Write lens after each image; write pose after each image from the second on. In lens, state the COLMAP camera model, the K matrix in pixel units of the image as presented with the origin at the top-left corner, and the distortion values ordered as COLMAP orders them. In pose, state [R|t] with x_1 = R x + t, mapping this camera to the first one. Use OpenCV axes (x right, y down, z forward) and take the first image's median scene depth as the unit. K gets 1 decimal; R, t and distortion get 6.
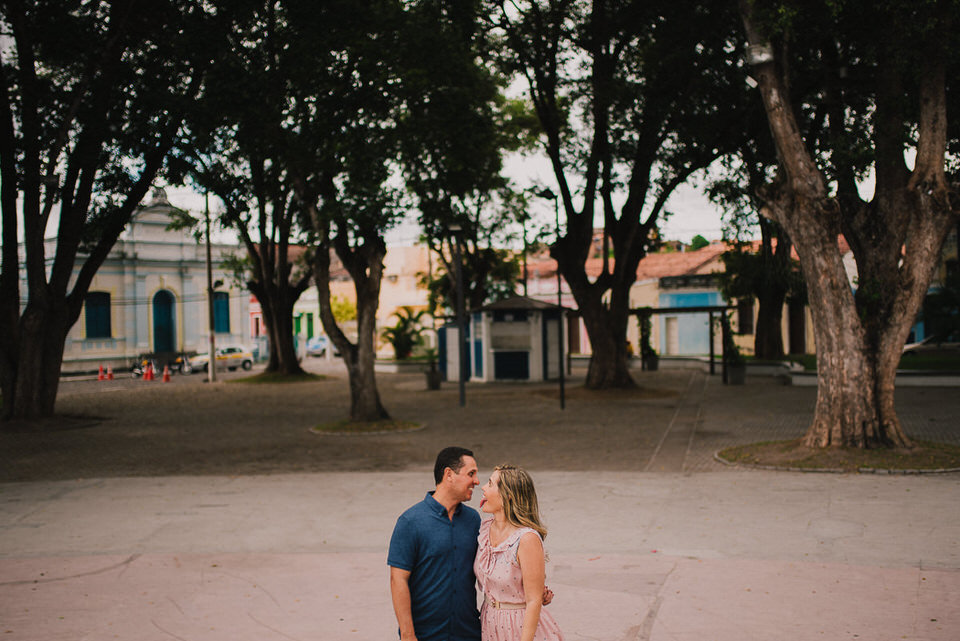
lens RADIAL K [[1071.1, 0, 480.0], [0, 1071.1, 320.5], [0, 0, 1]] dist [-0.054314, 0.037368]
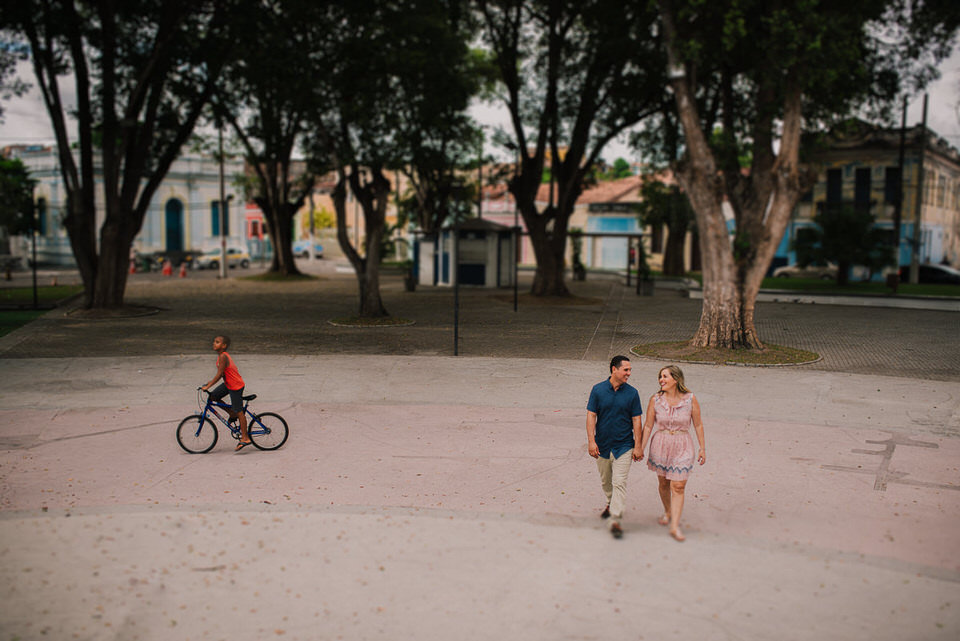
lens RADIAL K [[1071.1, 0, 480.0], [0, 1071.1, 320.5], [0, 0, 1]] dist [-0.054314, 0.037368]
pose [[0.996093, 0.029503, 0.083238, -0.066505], [-0.037993, 0.994025, 0.102330, -0.034477], [-0.079722, -0.105093, 0.991262, -0.264660]]
